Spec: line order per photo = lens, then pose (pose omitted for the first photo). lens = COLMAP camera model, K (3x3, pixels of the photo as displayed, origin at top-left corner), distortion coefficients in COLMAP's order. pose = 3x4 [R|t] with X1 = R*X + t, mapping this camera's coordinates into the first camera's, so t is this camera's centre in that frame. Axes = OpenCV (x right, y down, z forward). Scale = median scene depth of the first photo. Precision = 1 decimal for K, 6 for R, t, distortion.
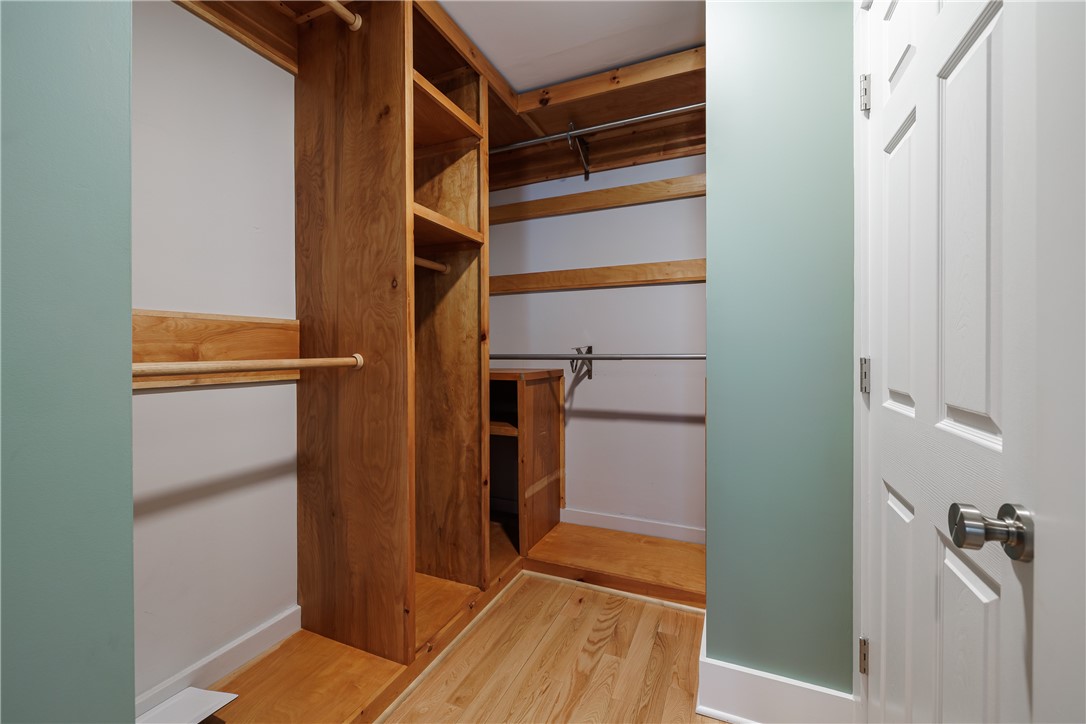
lens RADIAL K [[451.7, 0, 541.2], [0, 451.7, 360.3], [0, 0, 1]] dist [-0.002716, 0.000291]
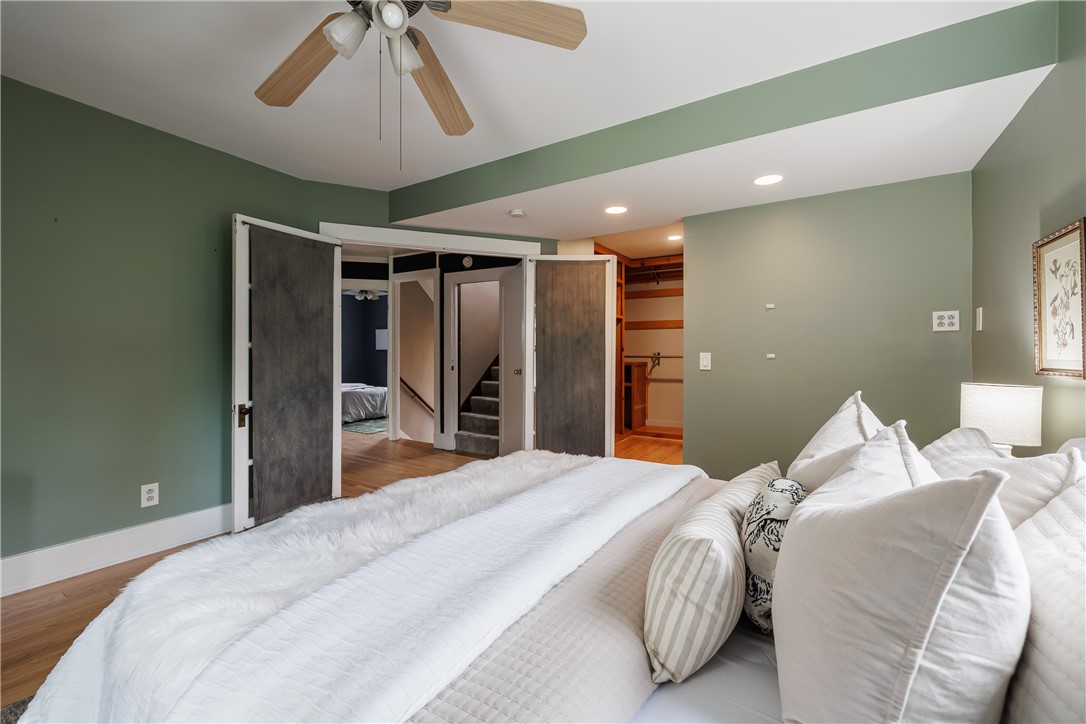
lens RADIAL K [[451.7, 0, 546.4], [0, 451.7, 358.9], [0, 0, 1]] dist [-0.002716, 0.000291]
pose [[0.992250, 0.006016, -0.124116, -0.199705], [-0.005937, 0.999982, 0.001004, 0.005790], [0.124120, -0.000259, 0.992267, -1.550723]]
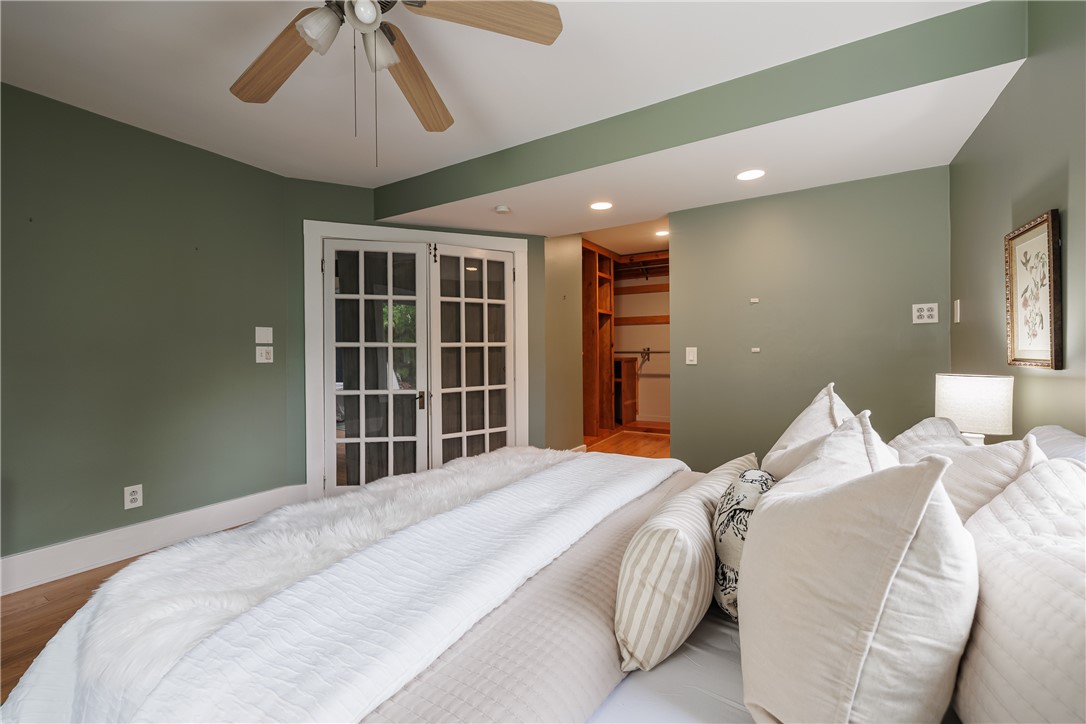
lens RADIAL K [[451.7, 0, 546.9], [0, 451.7, 358.6], [0, 0, 1]] dist [-0.002716, 0.000291]
pose [[0.993956, -0.004177, -0.109701, -0.177835], [0.004991, 0.999962, 0.007143, 0.007863], [0.109667, -0.007647, 0.993939, -1.550825]]
